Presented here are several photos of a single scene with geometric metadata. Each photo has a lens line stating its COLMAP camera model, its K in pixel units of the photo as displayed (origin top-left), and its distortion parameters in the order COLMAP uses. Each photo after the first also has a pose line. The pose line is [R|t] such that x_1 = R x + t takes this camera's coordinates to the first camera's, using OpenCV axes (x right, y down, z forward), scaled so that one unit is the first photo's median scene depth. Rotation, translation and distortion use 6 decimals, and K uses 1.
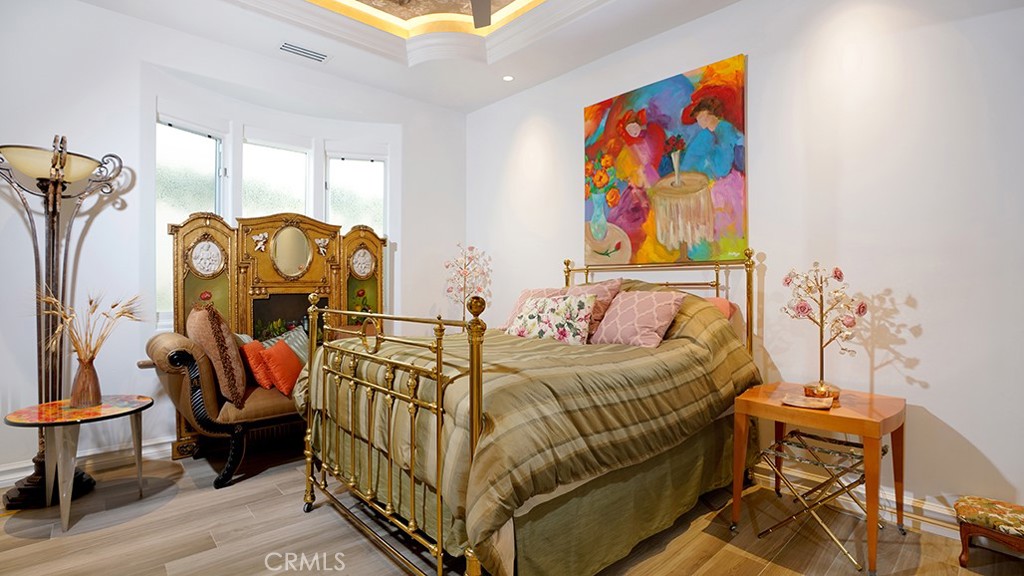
lens RADIAL K [[483.5, 0, 512.0], [0, 483.5, 288.0], [0, 0, 1]] dist [-0.029870, 0.001433]
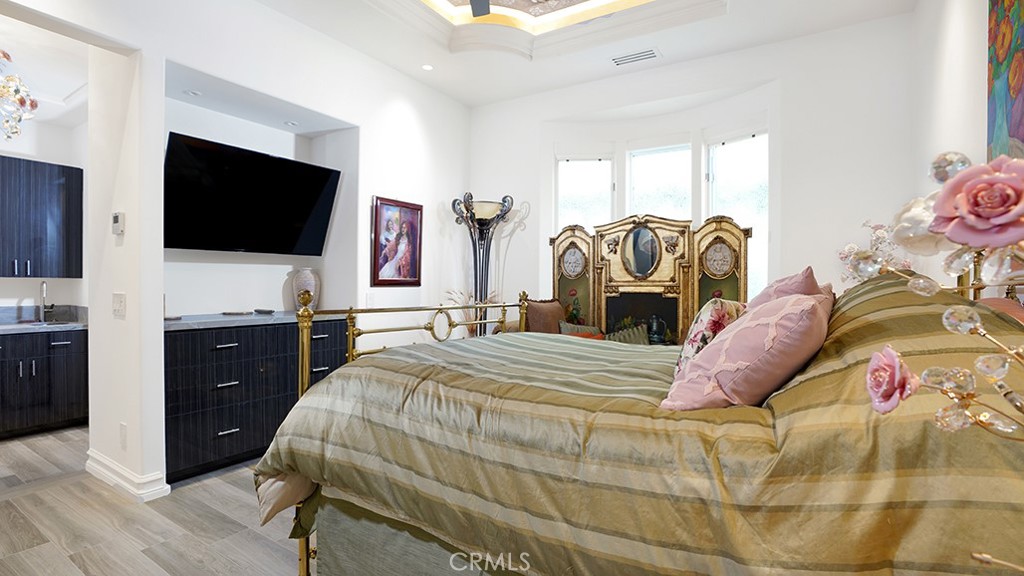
lens RADIAL K [[483.5, 0, 512.0], [0, 483.5, 288.0], [0, 0, 1]] dist [-0.029870, 0.001433]
pose [[0.258315, 0.010144, -0.966008, 0.492836], [-0.014446, 0.999874, 0.006637, -0.001250], [0.965953, 0.012240, 0.258429, 0.483802]]
